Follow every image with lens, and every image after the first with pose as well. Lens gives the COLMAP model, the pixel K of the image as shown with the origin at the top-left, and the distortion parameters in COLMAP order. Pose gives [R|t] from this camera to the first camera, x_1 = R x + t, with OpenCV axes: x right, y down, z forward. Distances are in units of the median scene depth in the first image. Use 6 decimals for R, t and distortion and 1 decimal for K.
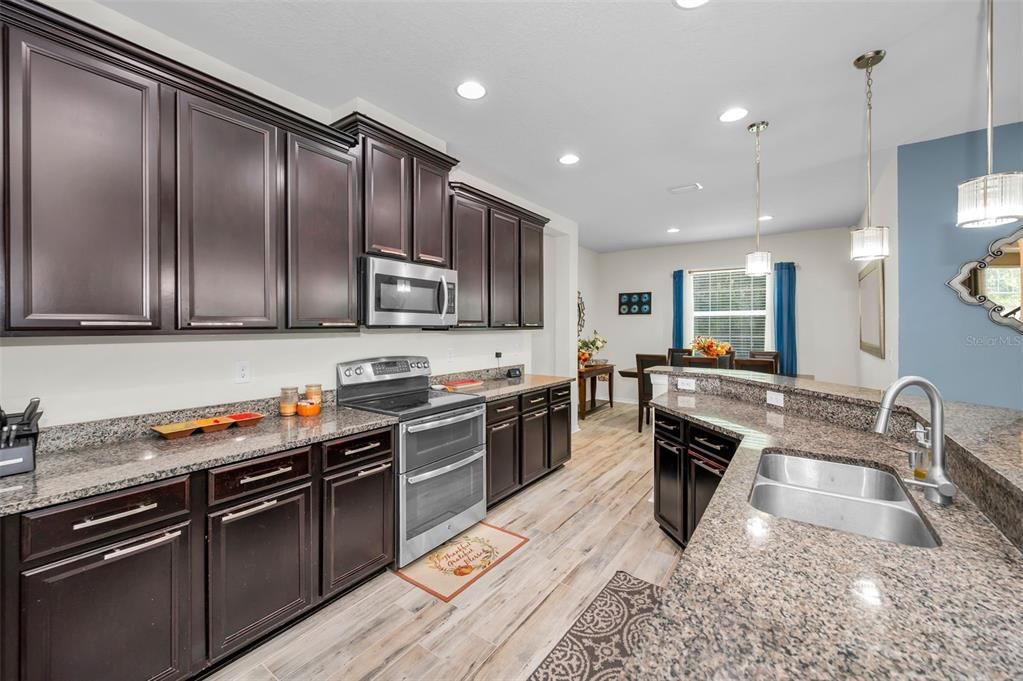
lens RADIAL K [[408.0, 0, 513.3], [0, 408.0, 327.5], [0, 0, 1]] dist [-0.000943, -0.000207]
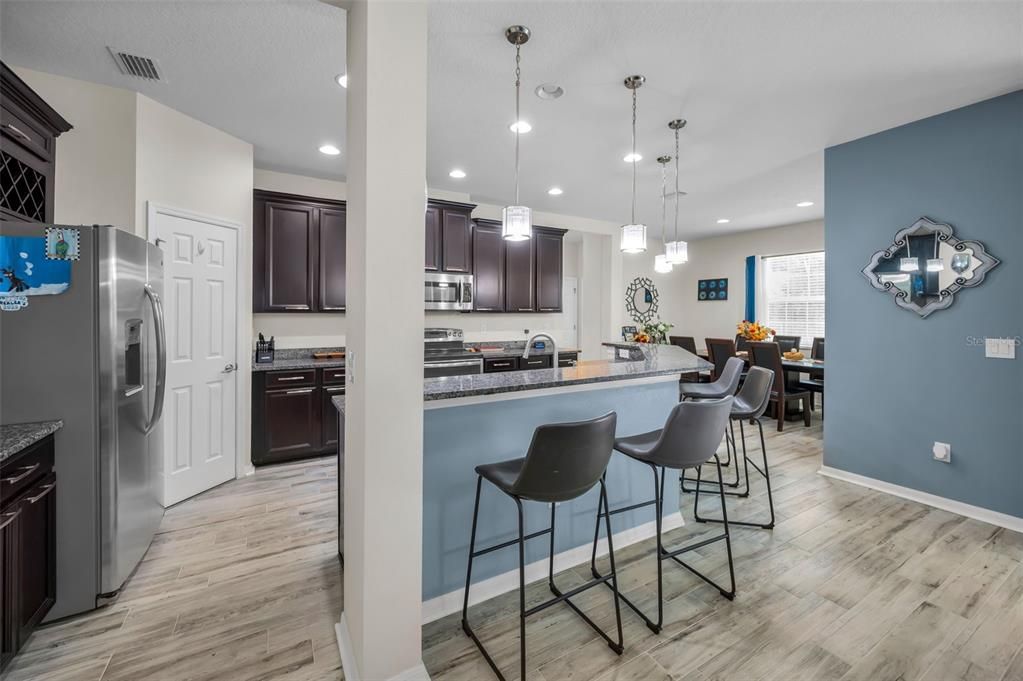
lens RADIAL K [[412.5, 0, 513.1], [0, 412.5, 313.8], [0, 0, 1]] dist [0.016606, -0.000004]
pose [[0.909577, 0.004453, -0.415511, 0.561122], [-0.004322, 0.999990, 0.001255, 0.006452], [0.415512, 0.000654, 0.909587, -0.333348]]
